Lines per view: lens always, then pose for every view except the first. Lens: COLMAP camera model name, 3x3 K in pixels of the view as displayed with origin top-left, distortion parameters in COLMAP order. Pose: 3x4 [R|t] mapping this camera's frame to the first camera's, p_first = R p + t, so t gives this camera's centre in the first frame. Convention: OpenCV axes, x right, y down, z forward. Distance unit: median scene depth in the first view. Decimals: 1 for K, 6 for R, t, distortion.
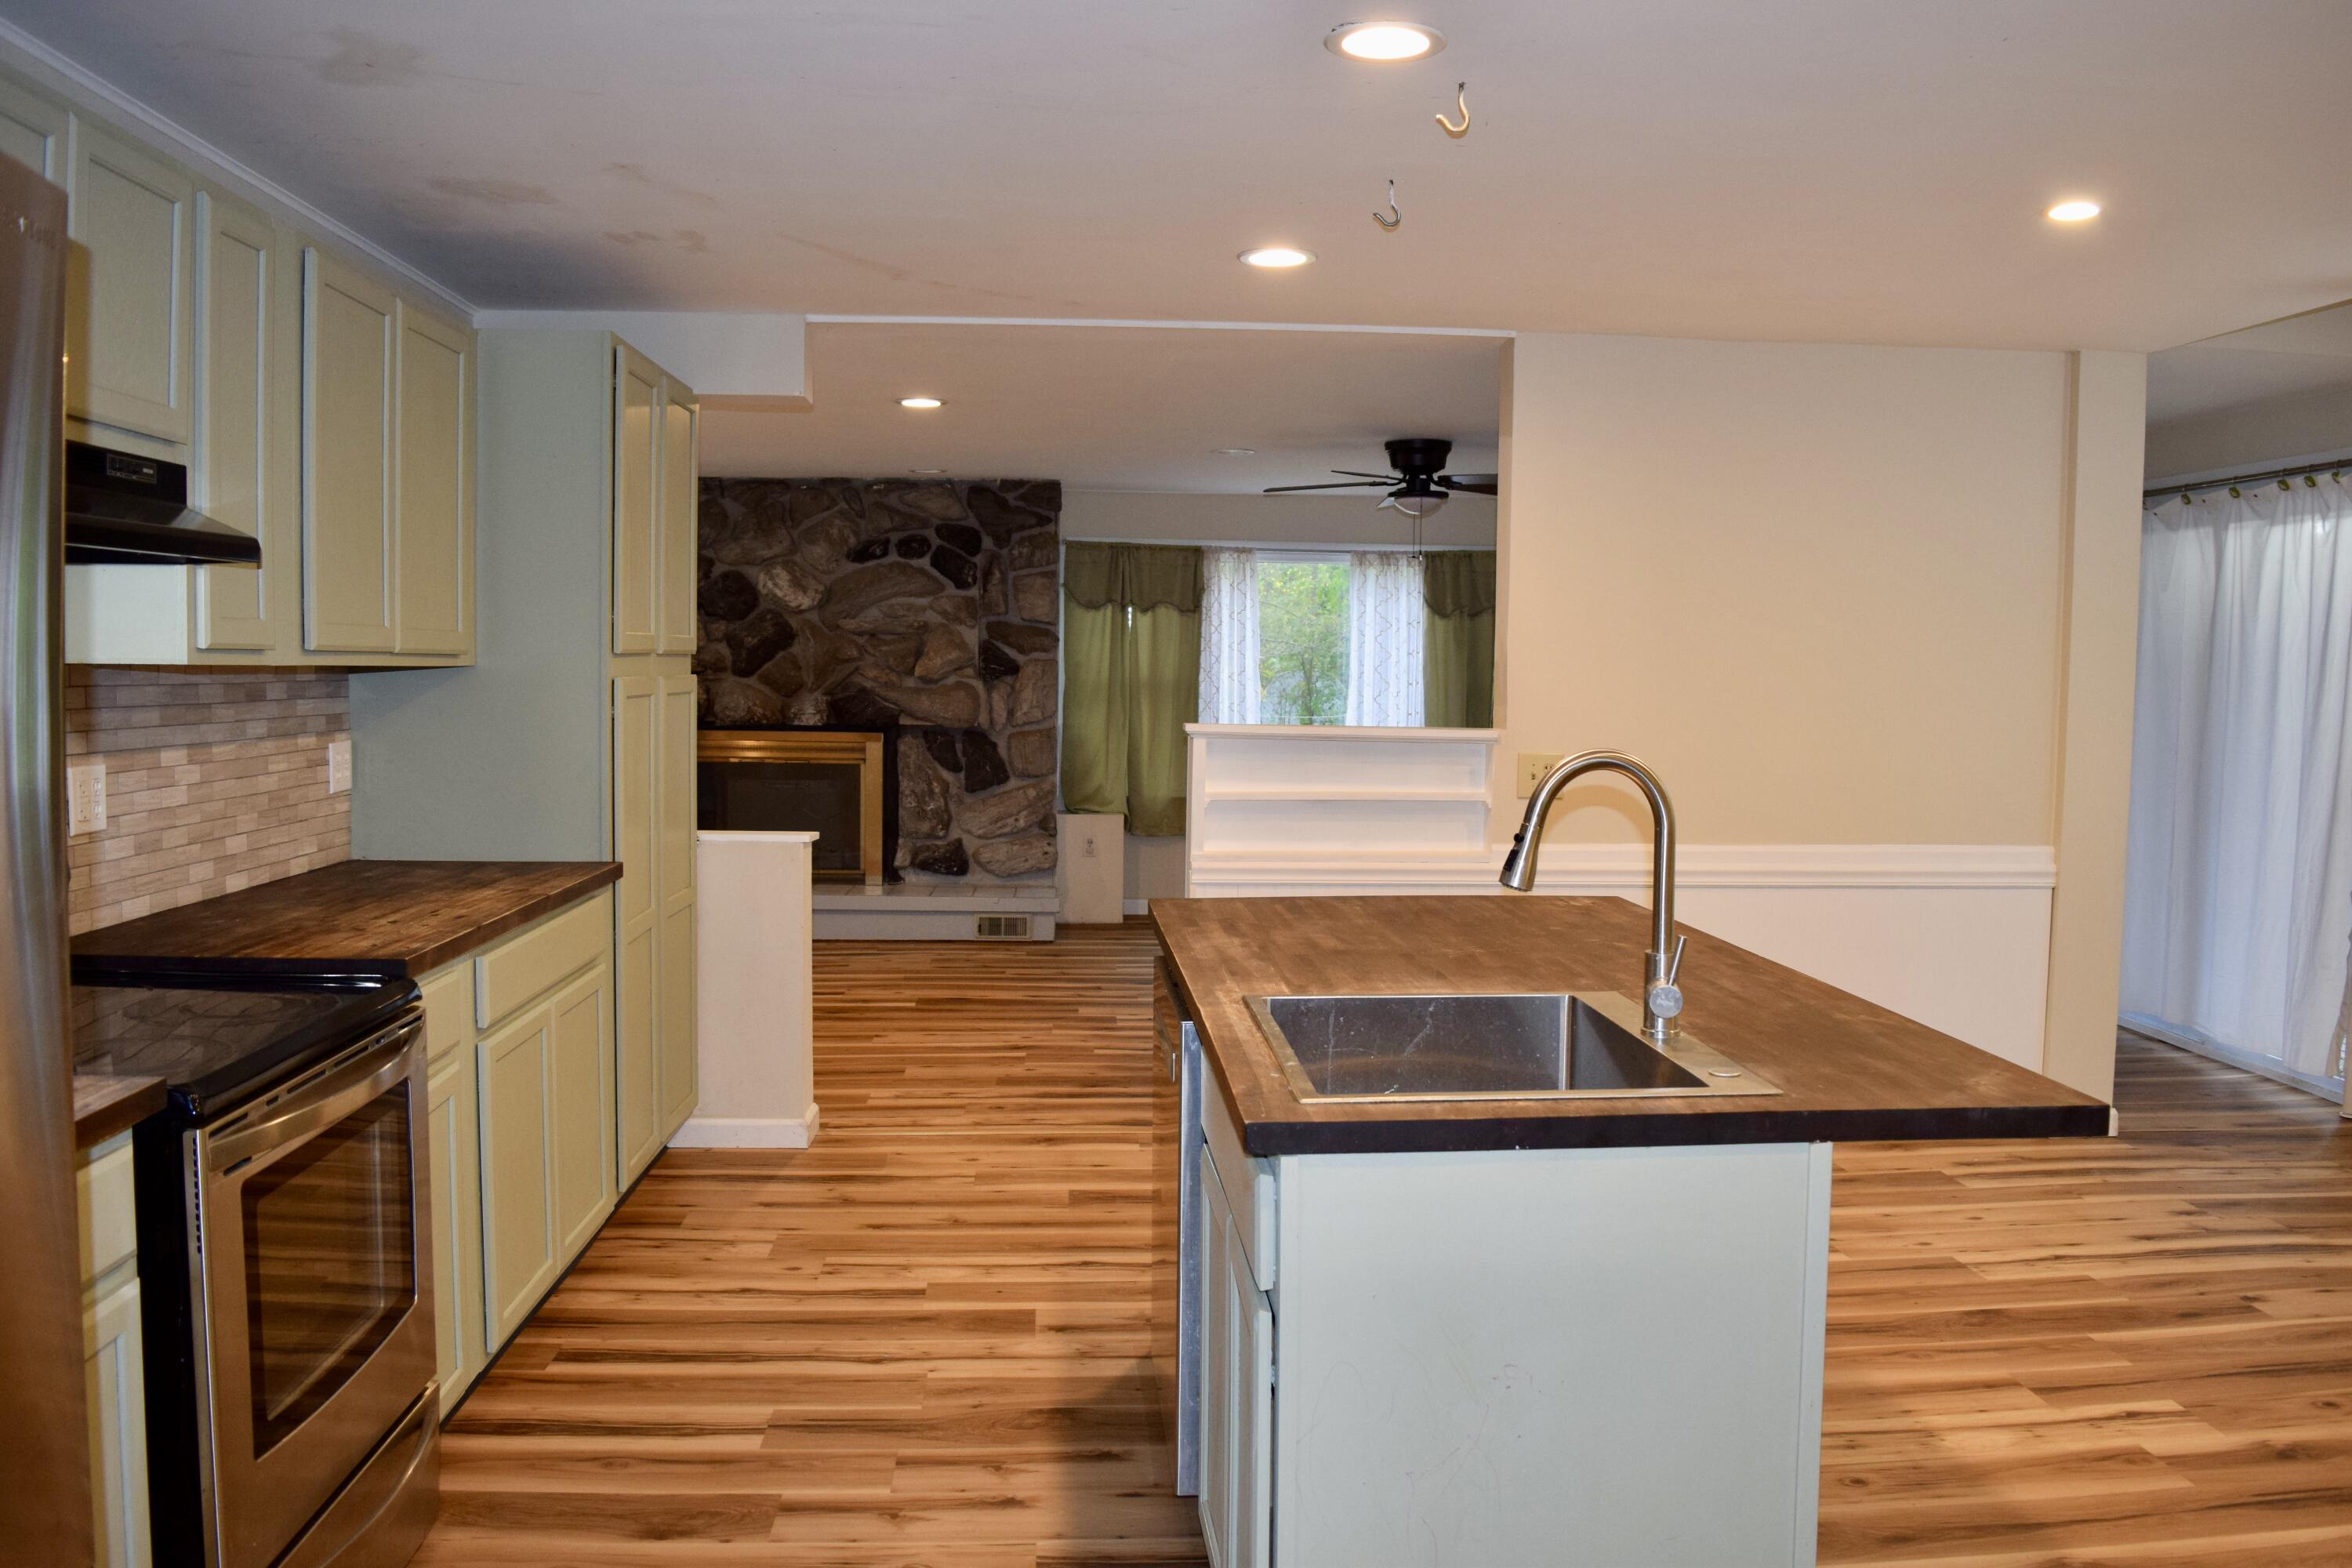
lens RADIAL K [[1839.9, 0, 1184.0], [0, 1839.9, 781.5], [0, 0, 1]] dist [-0.095928, 0.021945]
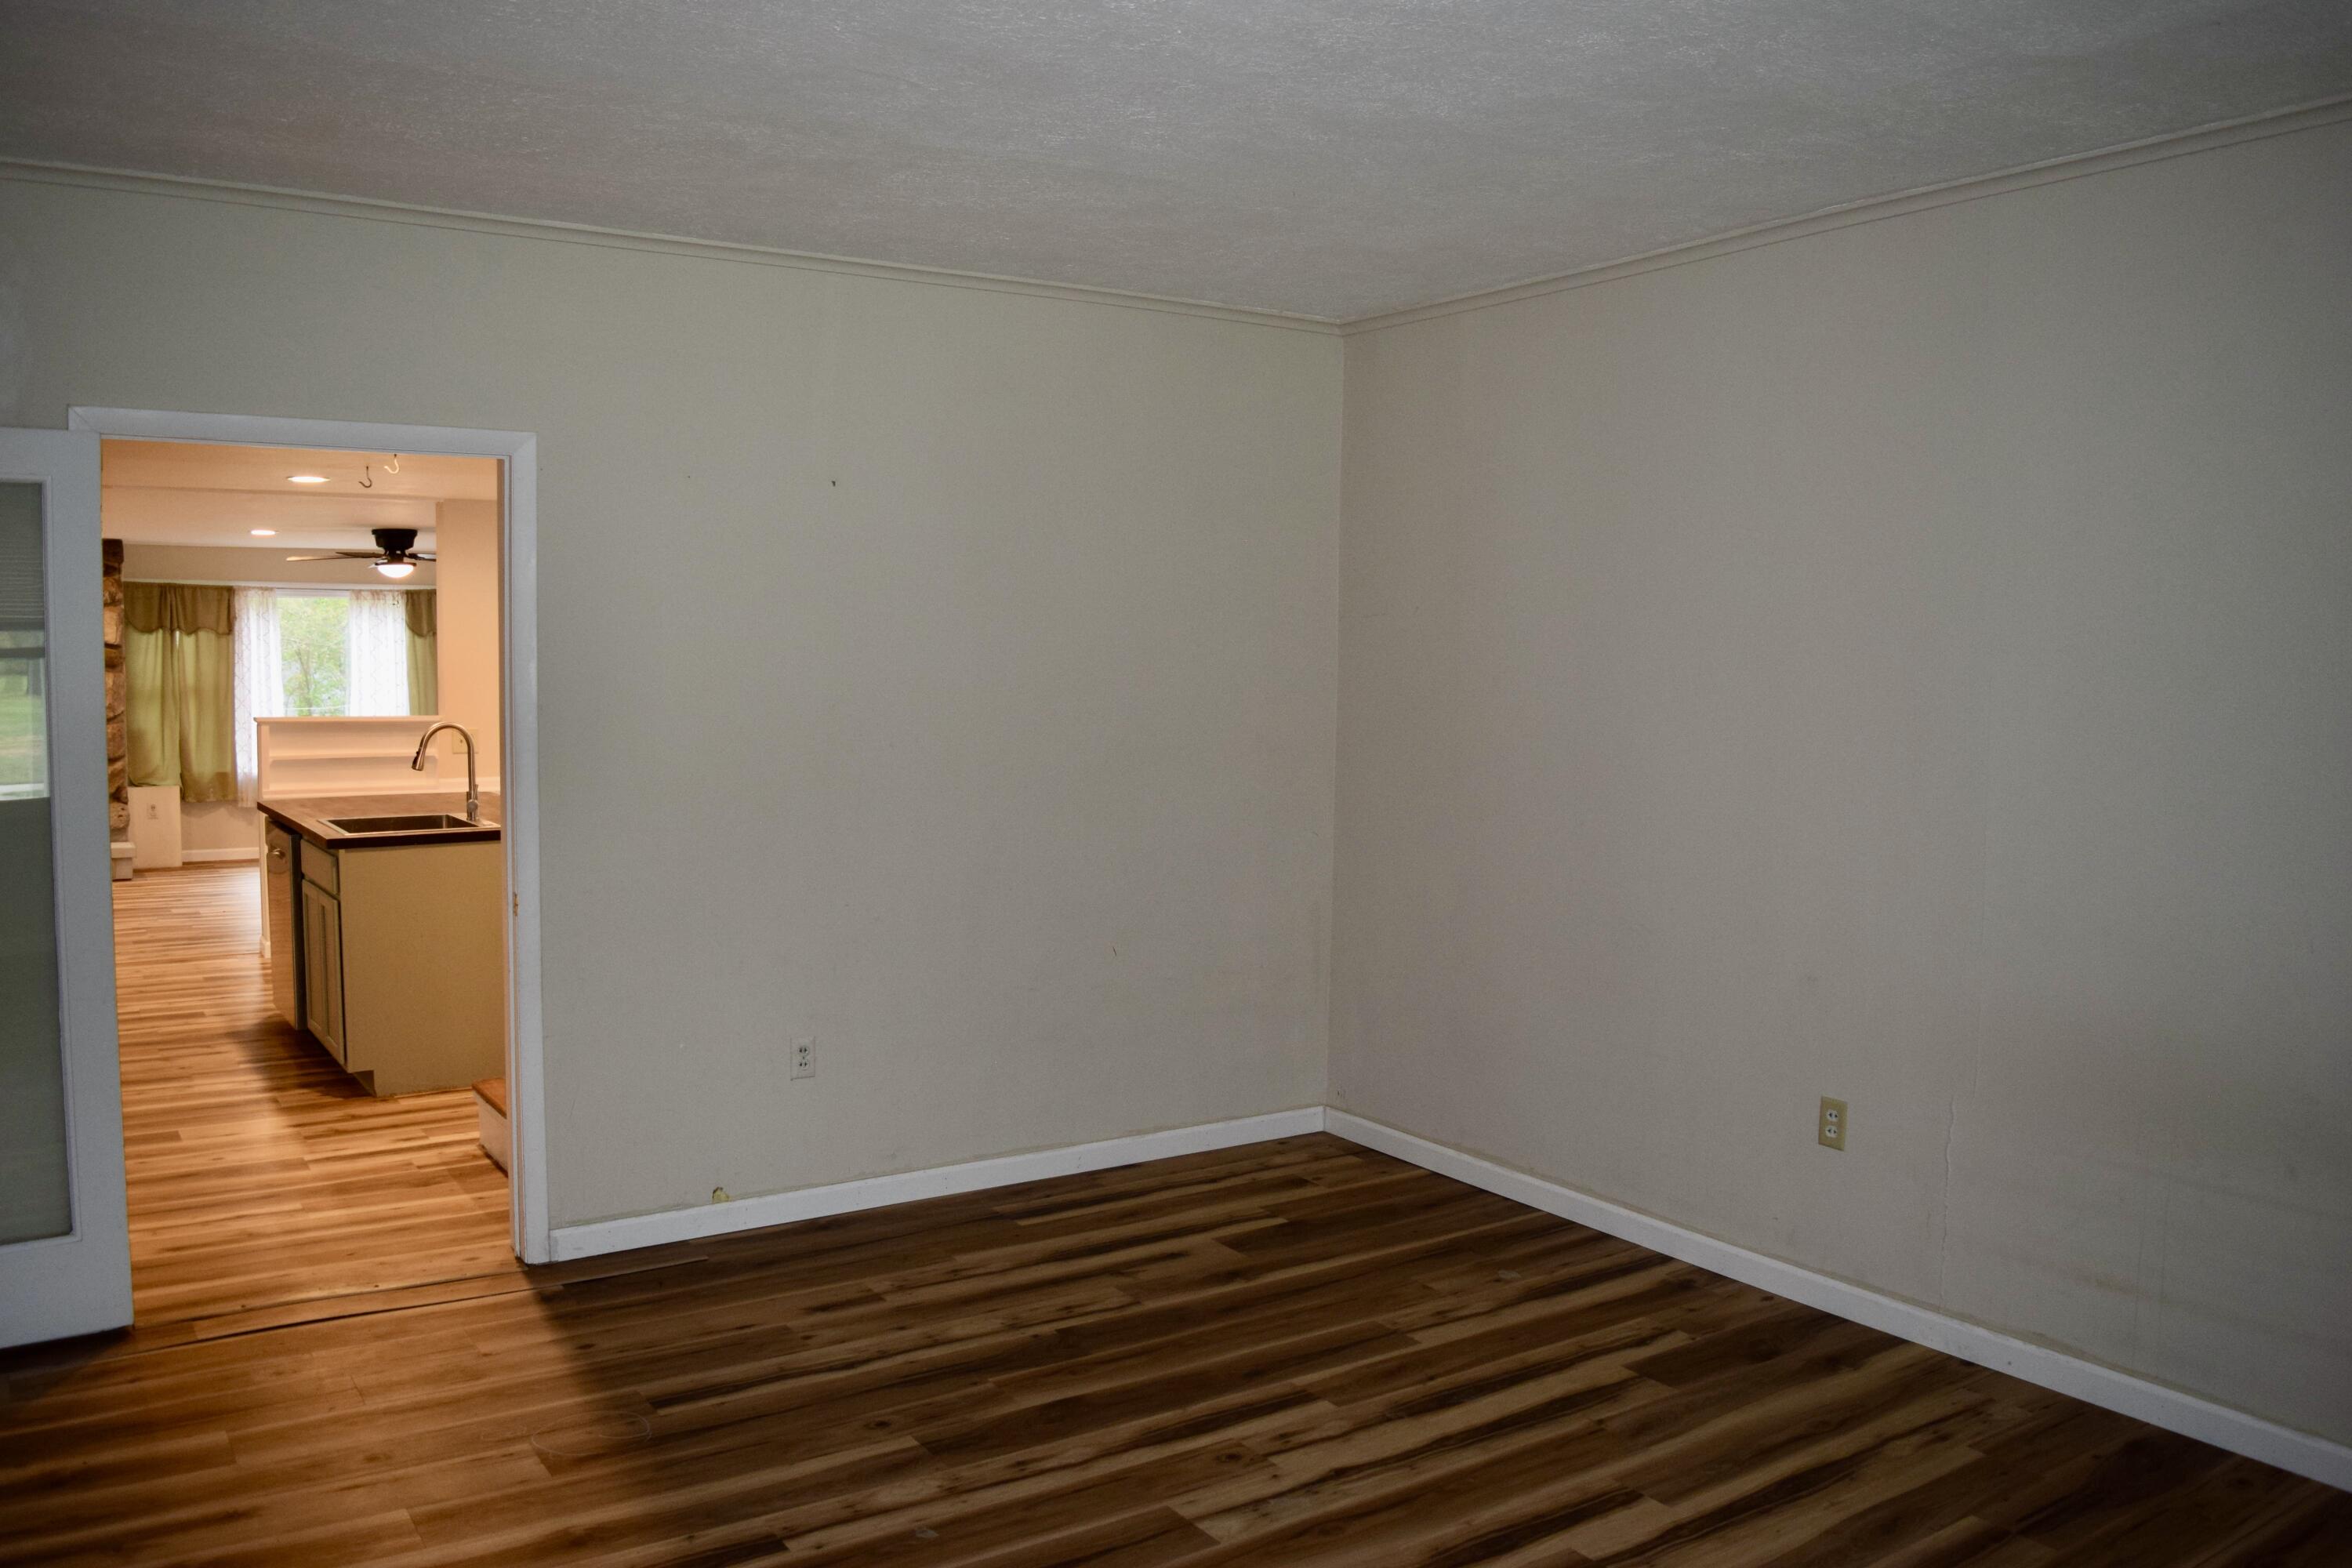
lens RADIAL K [[1839.9, 0, 1185.0], [0, 1839.9, 795.1], [0, 0, 1]] dist [-0.095928, 0.021945]
pose [[0.866525, -0.042848, 0.497291, -0.073057], [0.034509, 0.999067, 0.025951, 0.024955], [-0.497939, -0.005326, 0.867196, -0.790949]]
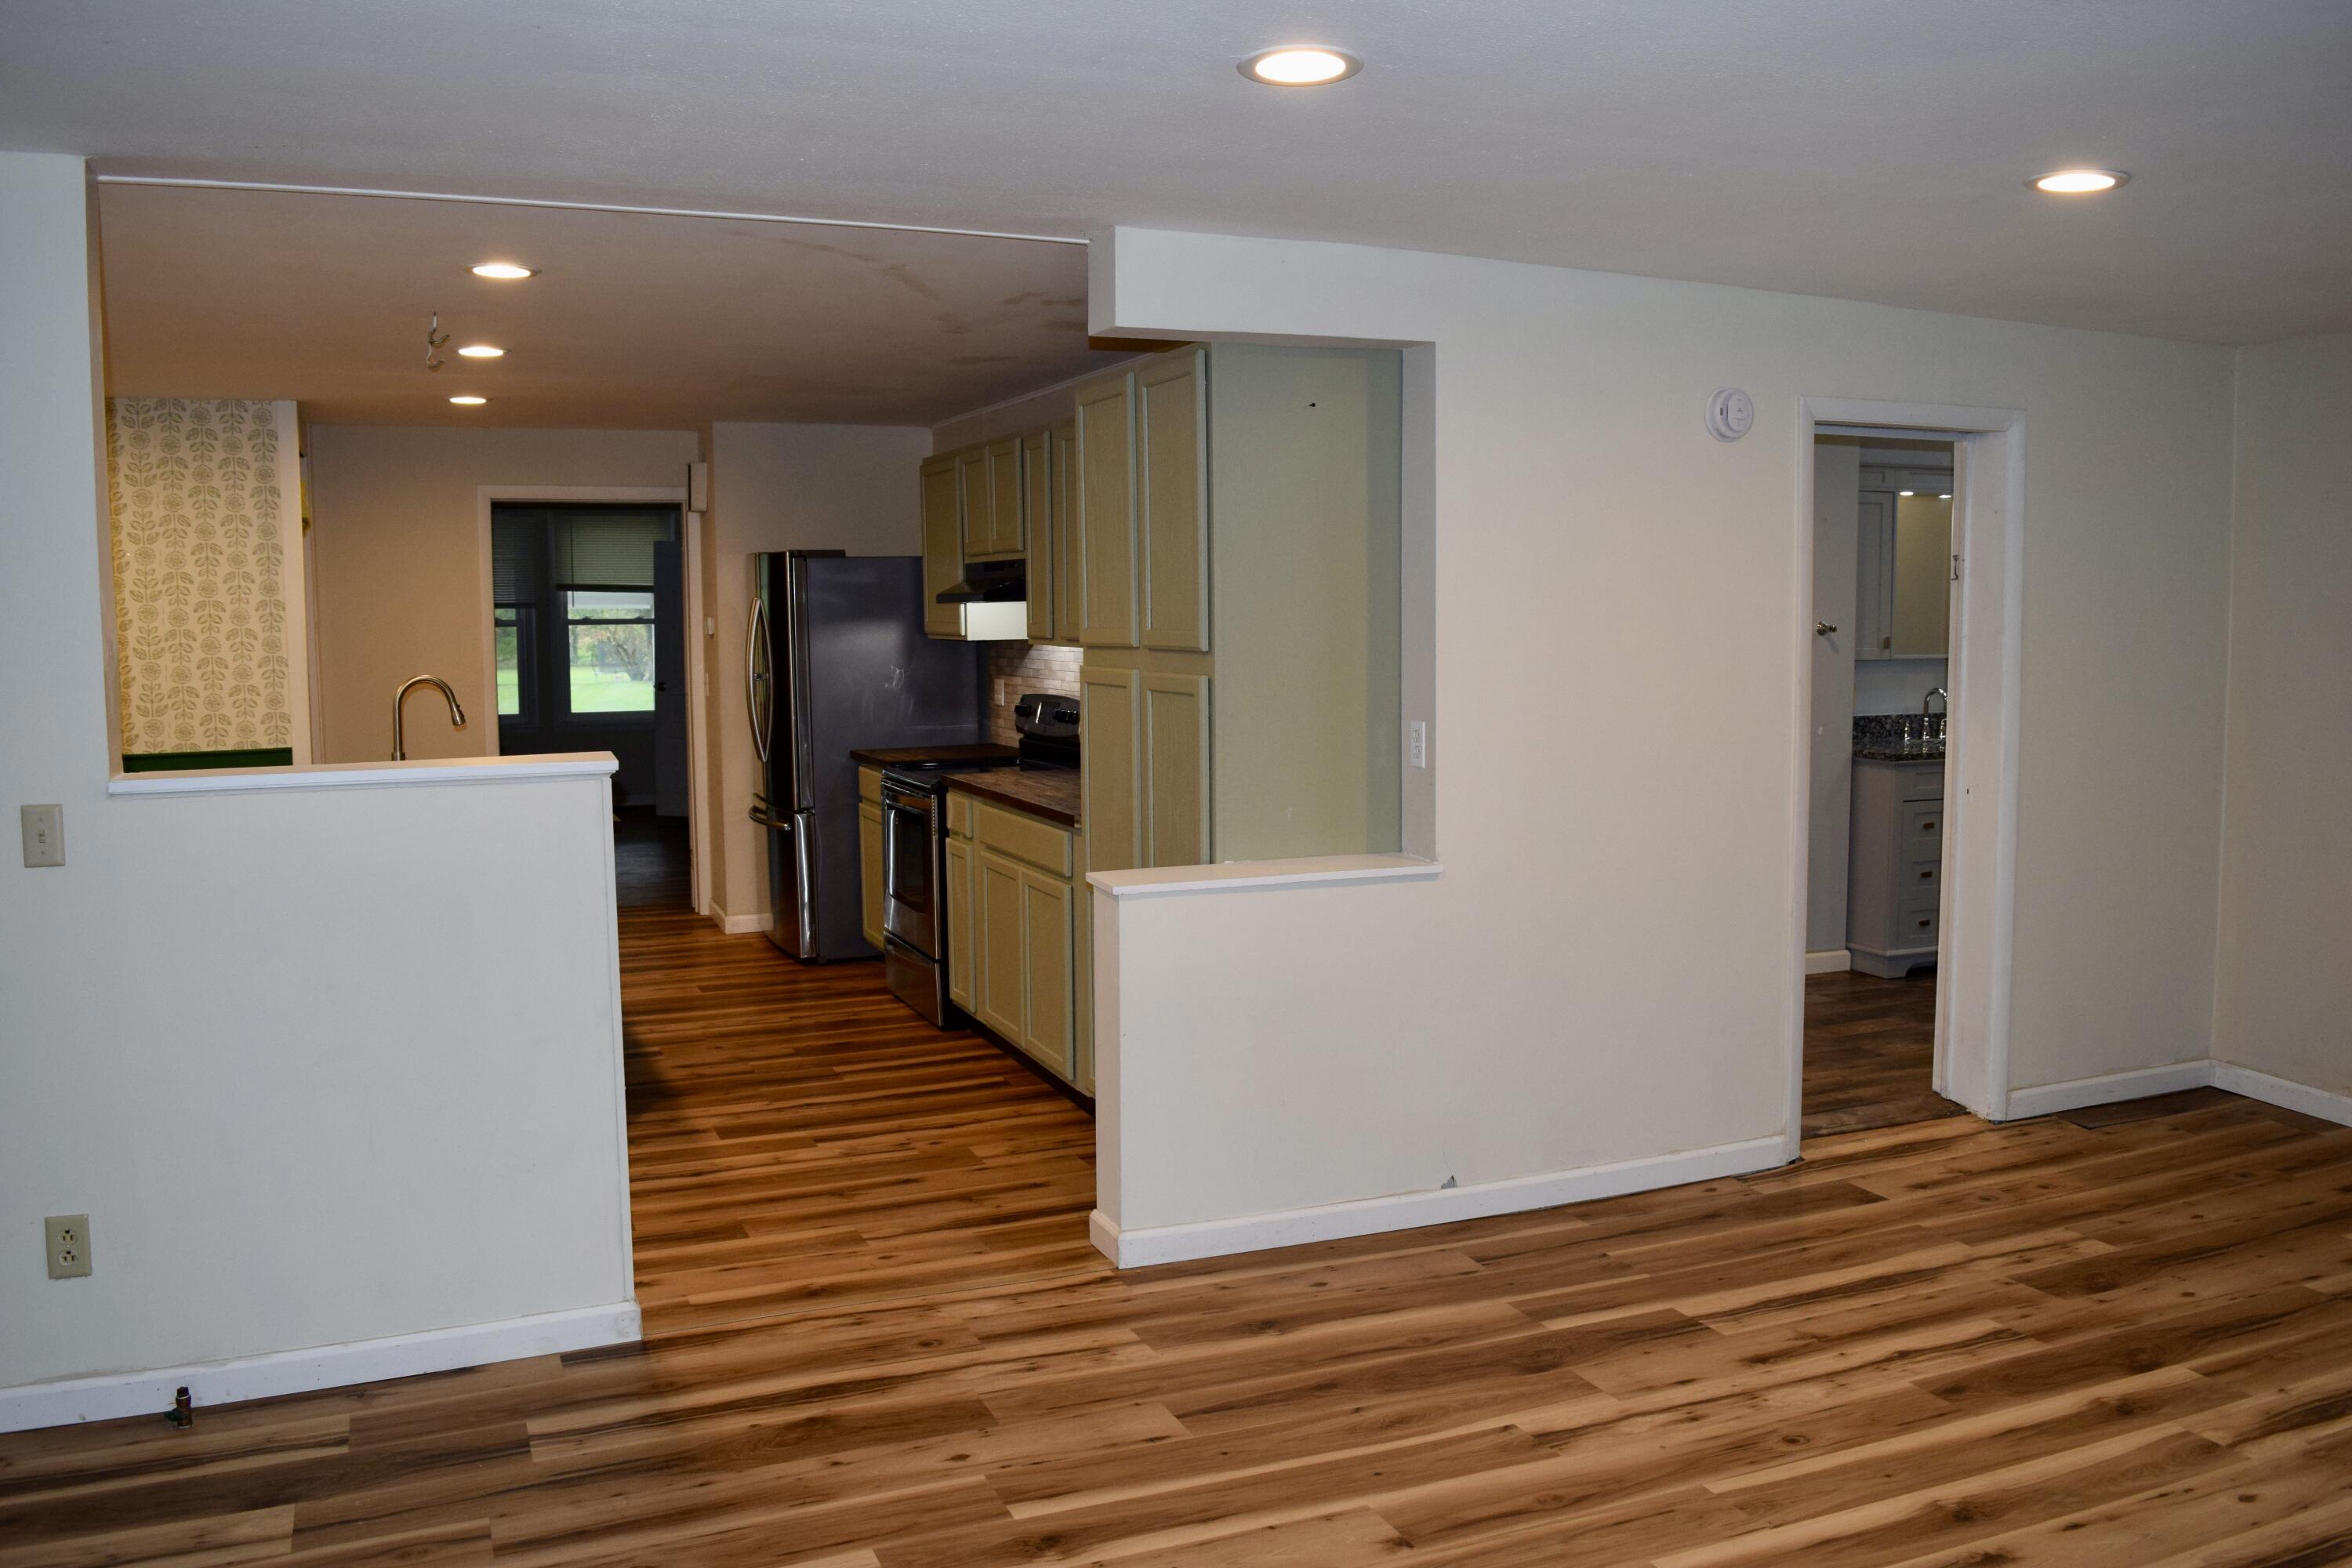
lens RADIAL K [[1839.9, 0, 1186.9], [0, 1839.9, 809.3], [0, 0, 1]] dist [-0.095928, 0.021945]
pose [[-0.941840, 0.028077, -0.334887, 0.023541], [-0.029777, 0.985612, 0.166380, -0.113993], [0.334741, 0.166675, -0.927453, 1.476575]]
